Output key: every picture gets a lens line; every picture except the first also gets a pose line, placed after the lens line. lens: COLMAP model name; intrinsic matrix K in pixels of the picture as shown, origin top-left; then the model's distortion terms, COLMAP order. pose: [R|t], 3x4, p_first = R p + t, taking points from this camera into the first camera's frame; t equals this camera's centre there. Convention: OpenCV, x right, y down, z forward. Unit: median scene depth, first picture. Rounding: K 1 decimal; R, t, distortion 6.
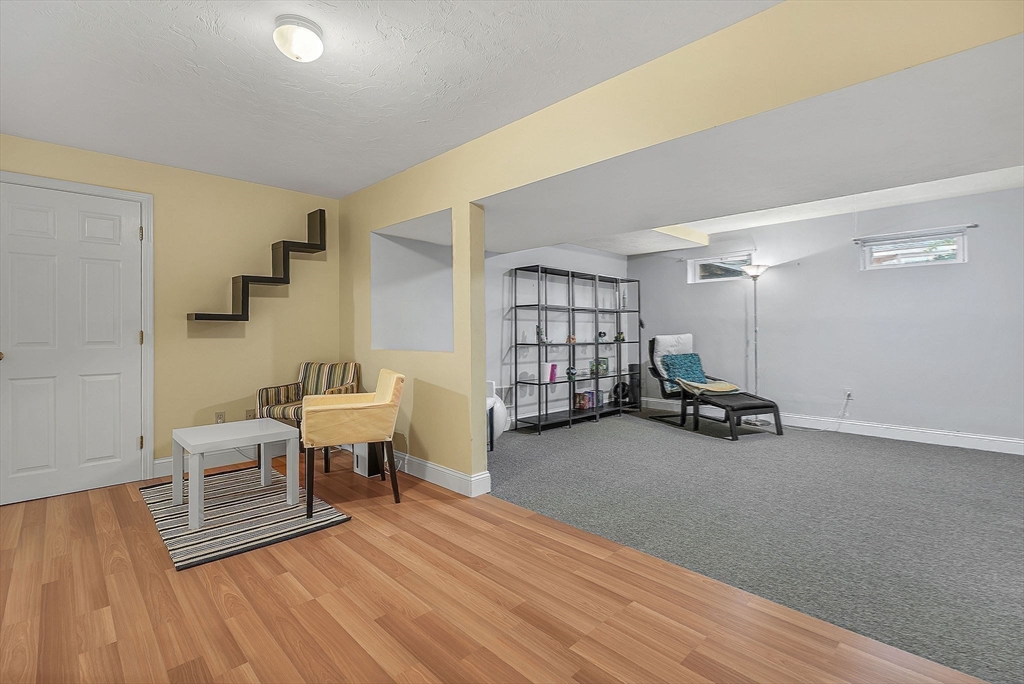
lens RADIAL K [[453.4, 0, 512.8], [0, 453.4, 335.9], [0, 0, 1]] dist [-0.011789, 0.001064]
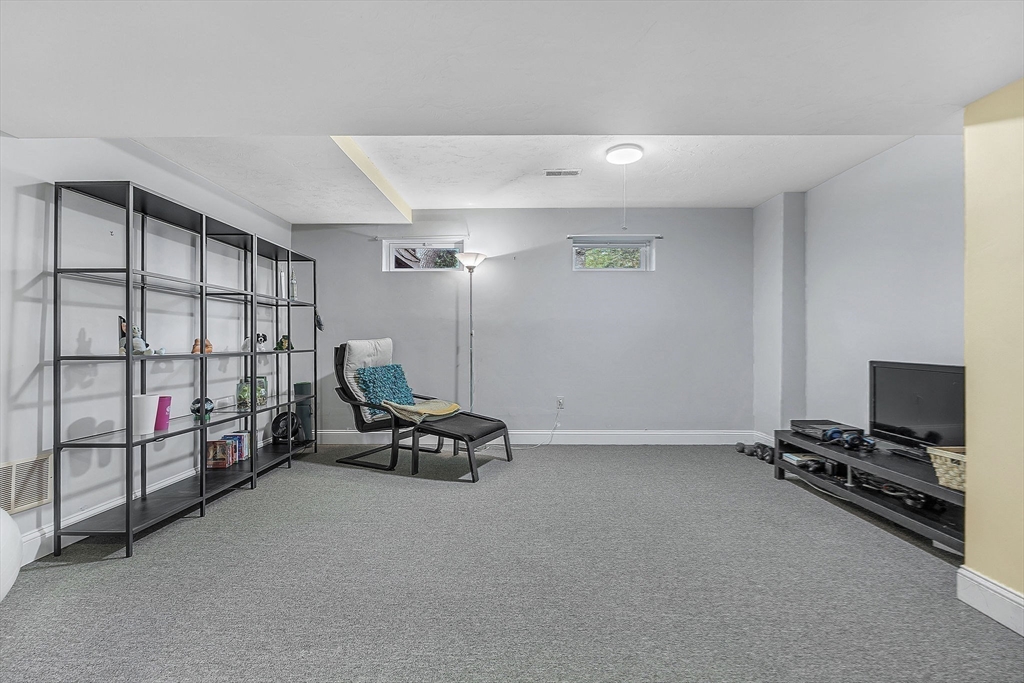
lens RADIAL K [[453.4, 0, 515.3], [0, 453.4, 338.0], [0, 0, 1]] dist [-0.011789, 0.001064]
pose [[0.703515, 0.005483, 0.710659, 0.009438], [0.006031, 0.999888, -0.013685, 0.006944], [-0.710654, 0.013914, 0.703404, 0.363000]]
